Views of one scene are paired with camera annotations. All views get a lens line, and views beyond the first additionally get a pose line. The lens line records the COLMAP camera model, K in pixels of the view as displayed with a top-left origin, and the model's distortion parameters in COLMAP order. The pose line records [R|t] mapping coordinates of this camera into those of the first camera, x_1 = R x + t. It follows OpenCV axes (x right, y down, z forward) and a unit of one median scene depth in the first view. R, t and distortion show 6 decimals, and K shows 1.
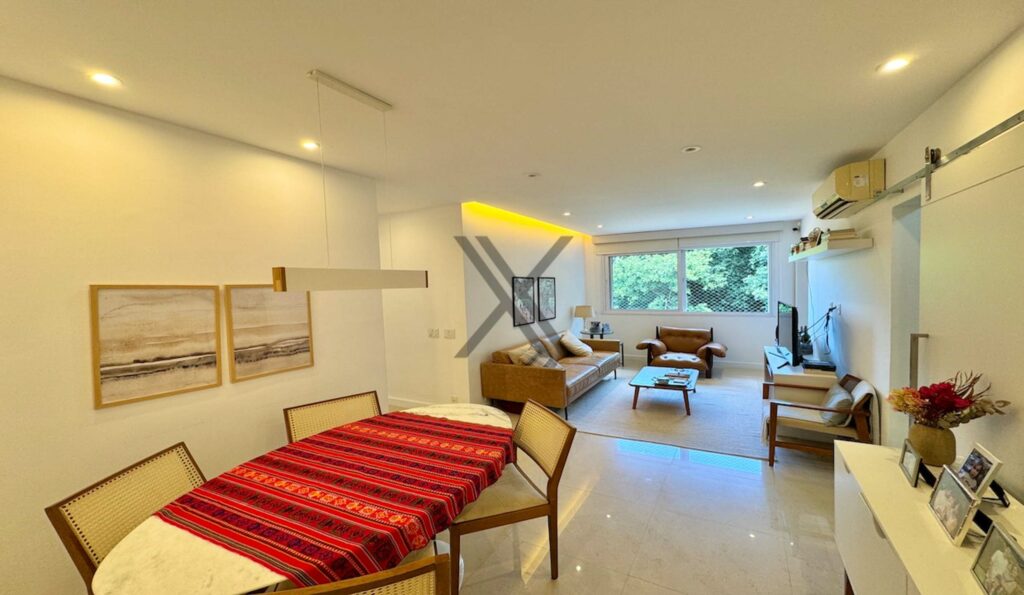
lens RADIAL K [[409.5, 0, 512.1], [0, 409.5, 312.4], [0, 0, 1]] dist [-0.001096, -0.000105]
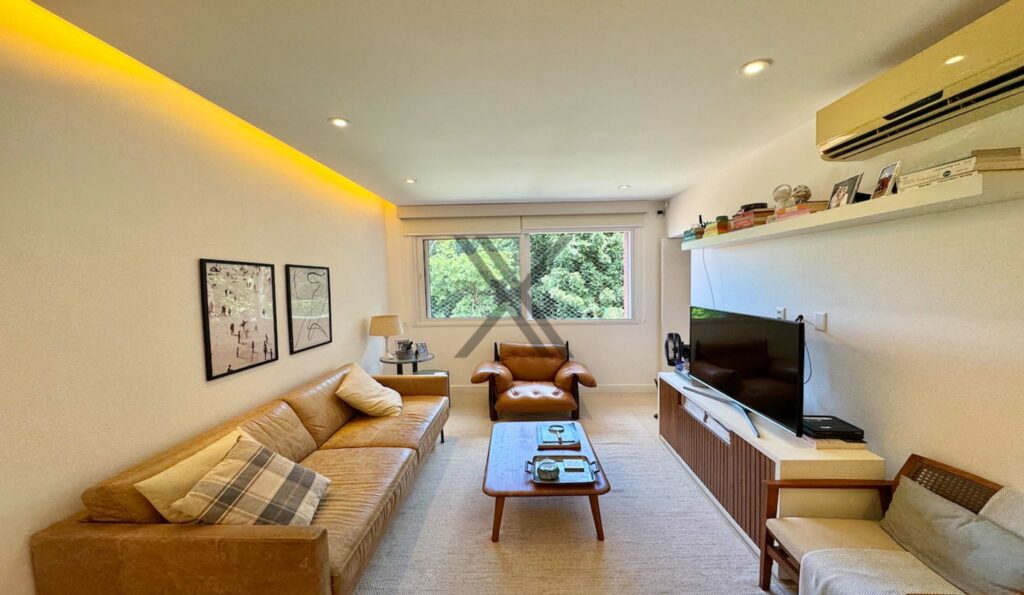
lens RADIAL K [[418.9, 0, 512.0], [0, 418.9, 297.5], [0, 0, 1]] dist [-0.000769, -0.000092]
pose [[0.895493, -0.010970, 0.444941, 0.102649], [0.026538, 0.999234, -0.028775, -0.031613], [-0.444284, 0.037576, 0.895098, 0.544159]]
